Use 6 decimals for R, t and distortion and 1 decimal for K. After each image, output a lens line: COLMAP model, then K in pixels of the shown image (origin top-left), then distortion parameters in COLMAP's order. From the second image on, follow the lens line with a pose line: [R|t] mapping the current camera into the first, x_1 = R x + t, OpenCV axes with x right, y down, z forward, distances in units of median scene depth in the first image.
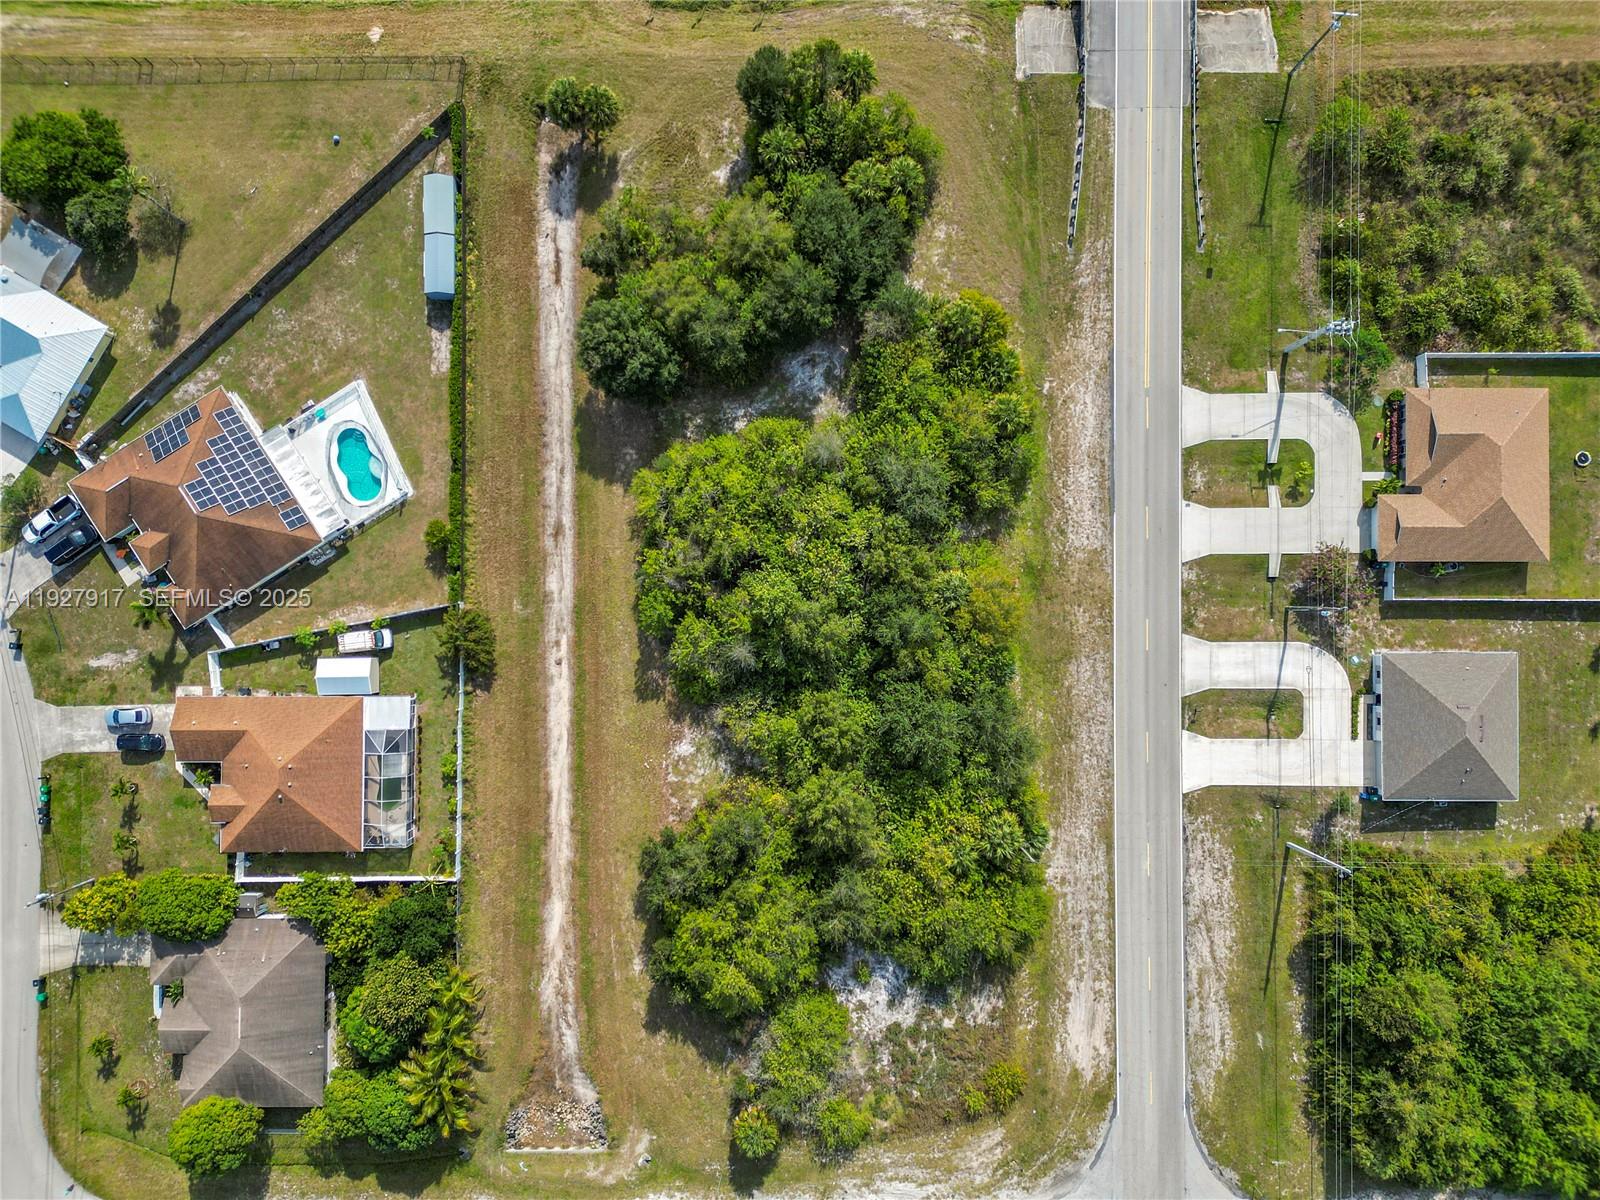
lens RADIAL K [[1107.7, 0, 802.3], [0, 1107.7, 601.2], [0, 0, 1]] dist [0.079087, -0.079602]
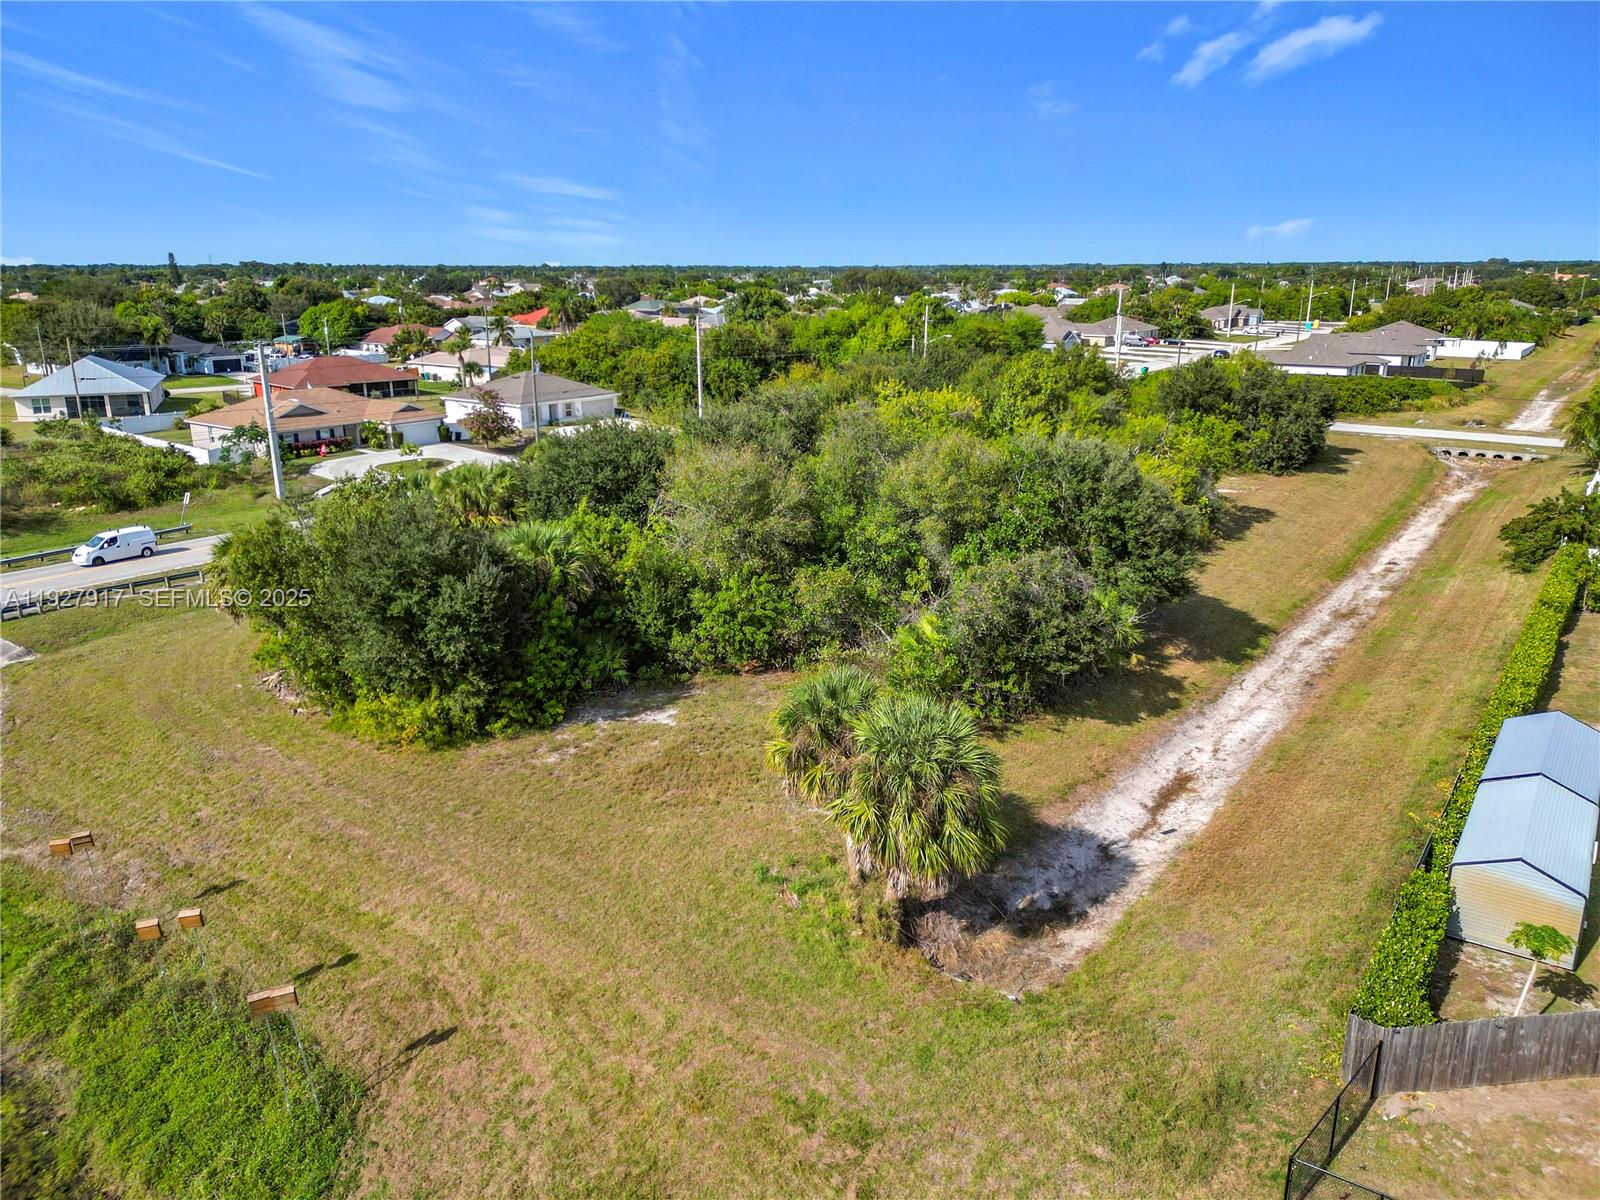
lens RADIAL K [[1132.9, 0, 795.5], [0, 1132.9, 605.3], [0, 0, 1]] dist [0.046868, -0.043946]
pose [[-0.801052, -0.168795, 0.574303, -0.327664], [0.598567, -0.216590, 0.771237, -0.649219], [-0.005793, 0.961560, 0.274535, 0.862895]]
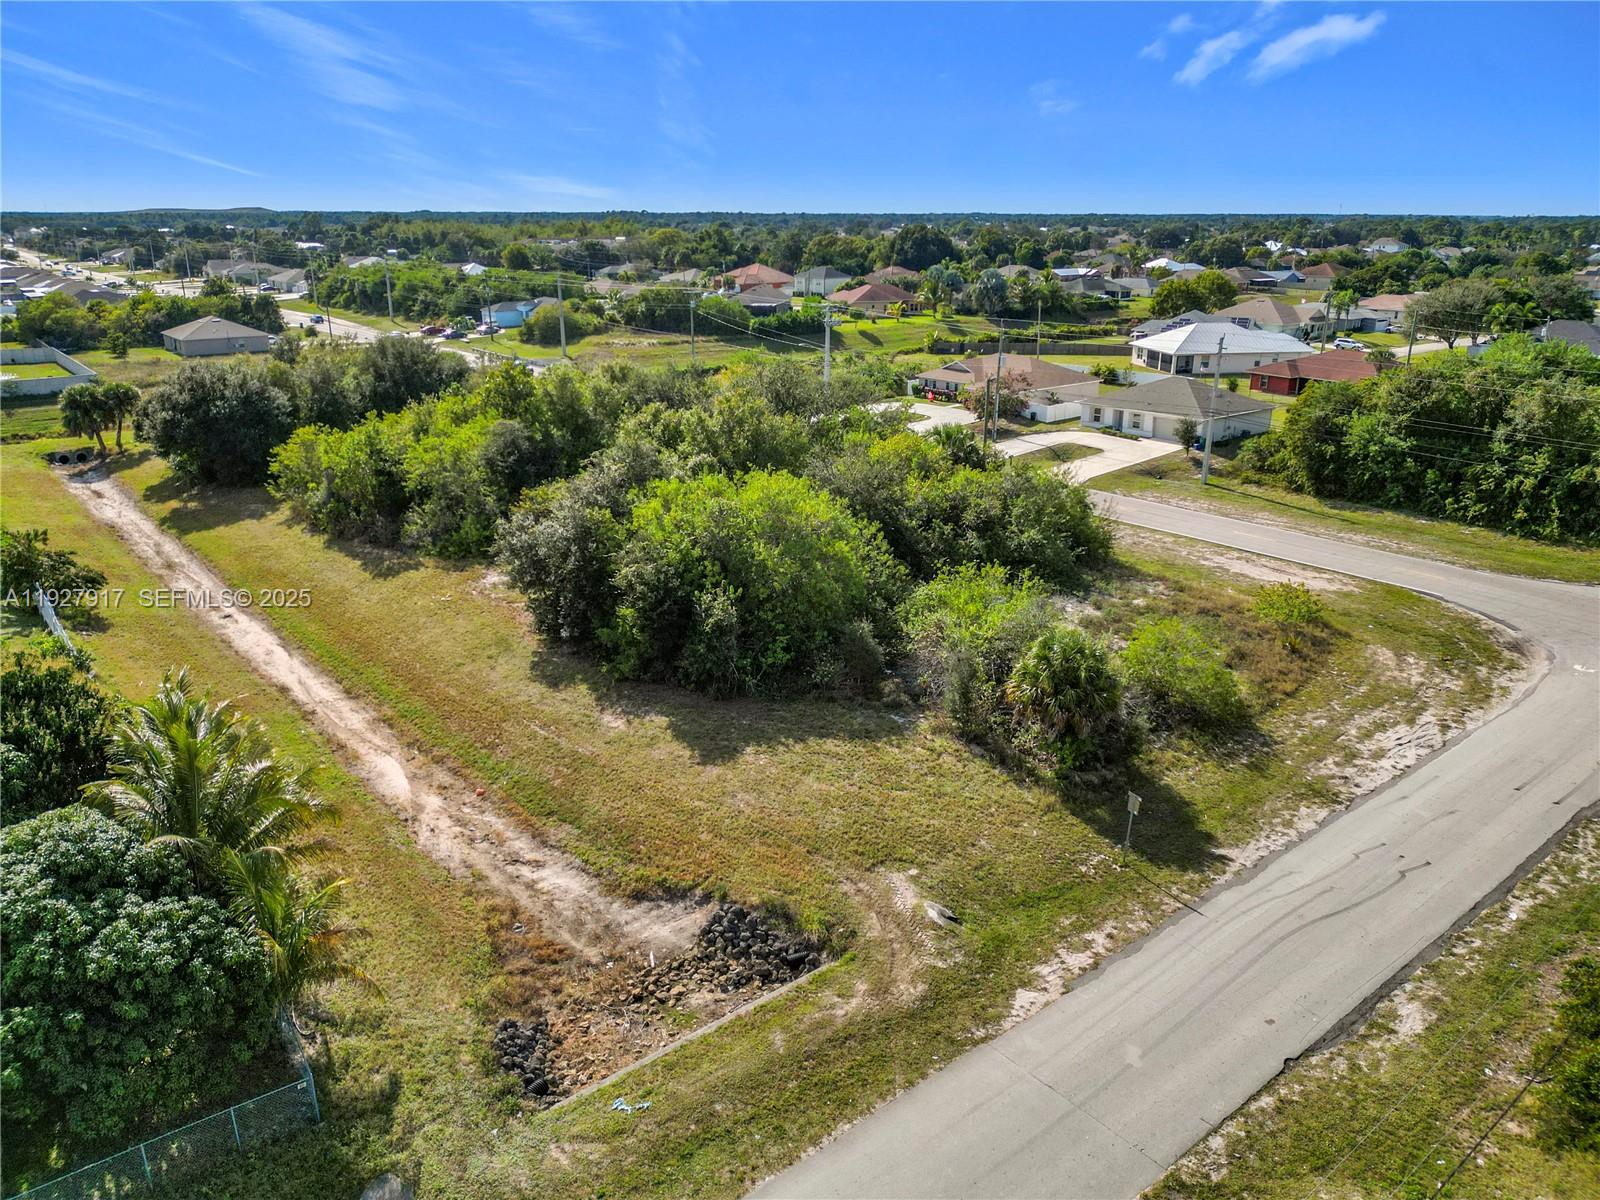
lens RADIAL K [[1135.8, 0, 799.8], [0, 1135.8, 610.7], [0, 0, 1]] dist [0.050566, -0.090369]
pose [[0.772978, -0.209510, 0.598841, -0.349617], [0.634355, 0.270031, -0.724346, 0.684007], [-0.009948, 0.939781, 0.341632, 0.803608]]
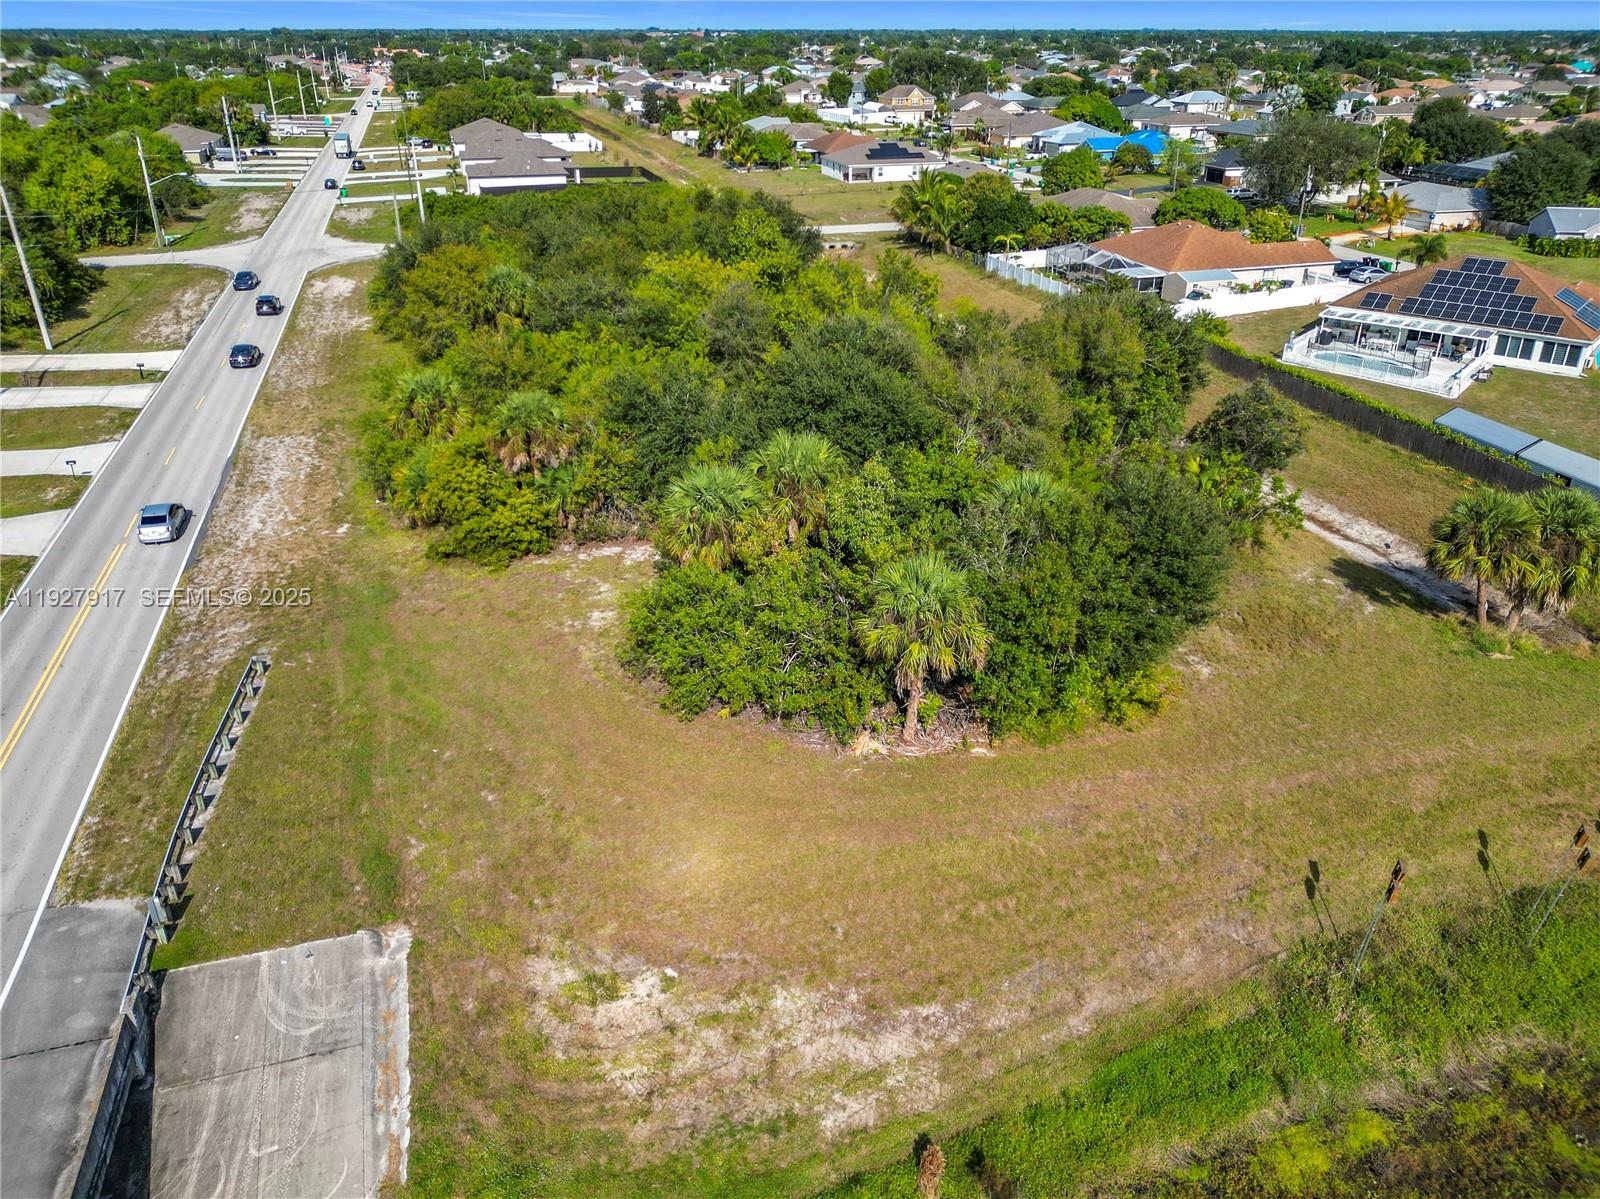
lens RADIAL K [[1146.3, 0, 797.5], [0, 1146.3, 605.9], [0, 0, 1]] dist [0.058829, -0.090211]
pose [[-0.956939, 0.126822, -0.261120, 0.165720], [-0.290286, -0.414404, 0.862556, -0.721255], [0.001182, 0.901213, 0.433374, 0.817128]]
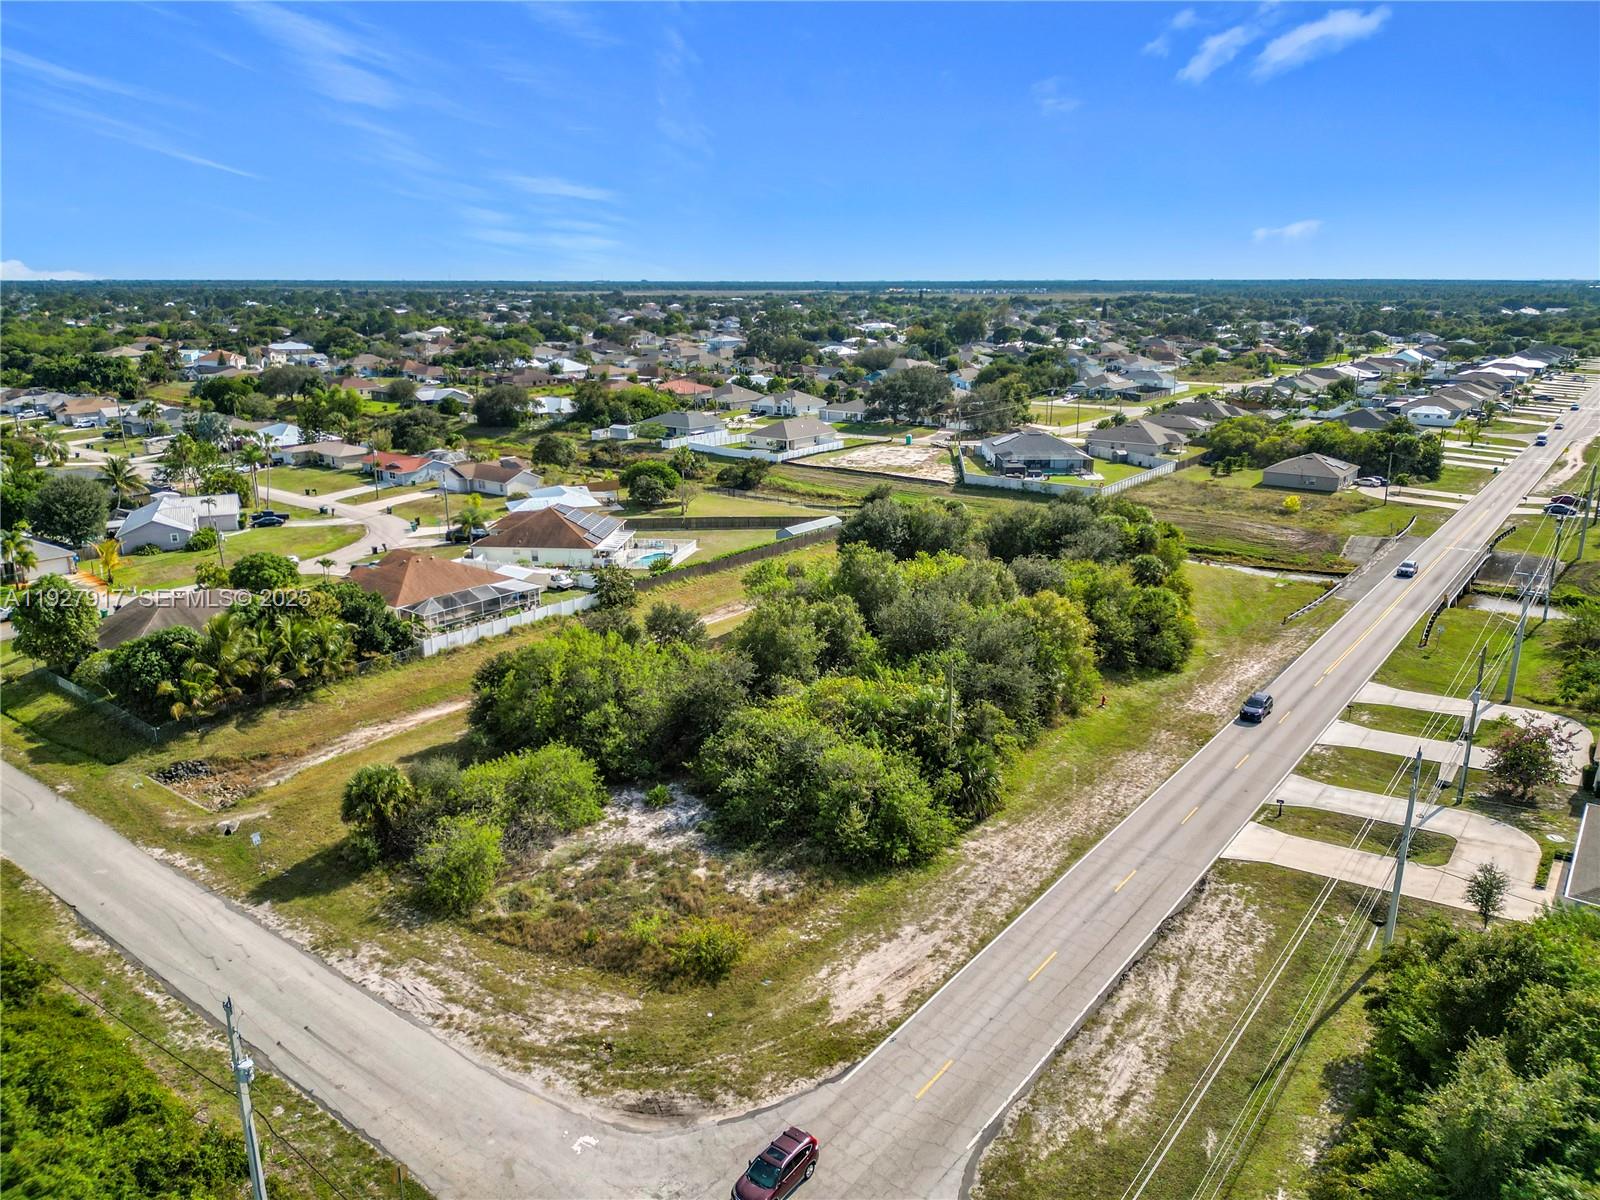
lens RADIAL K [[1129.8, 0, 799.6], [0, 1129.8, 598.0], [0, 0, 1]] dist [0.060599, -0.074446]
pose [[0.794585, 0.161128, -0.585383, 0.507653], [-0.607045, 0.229032, -0.760947, 0.776180], [0.011461, 0.959991, 0.279798, 0.680164]]
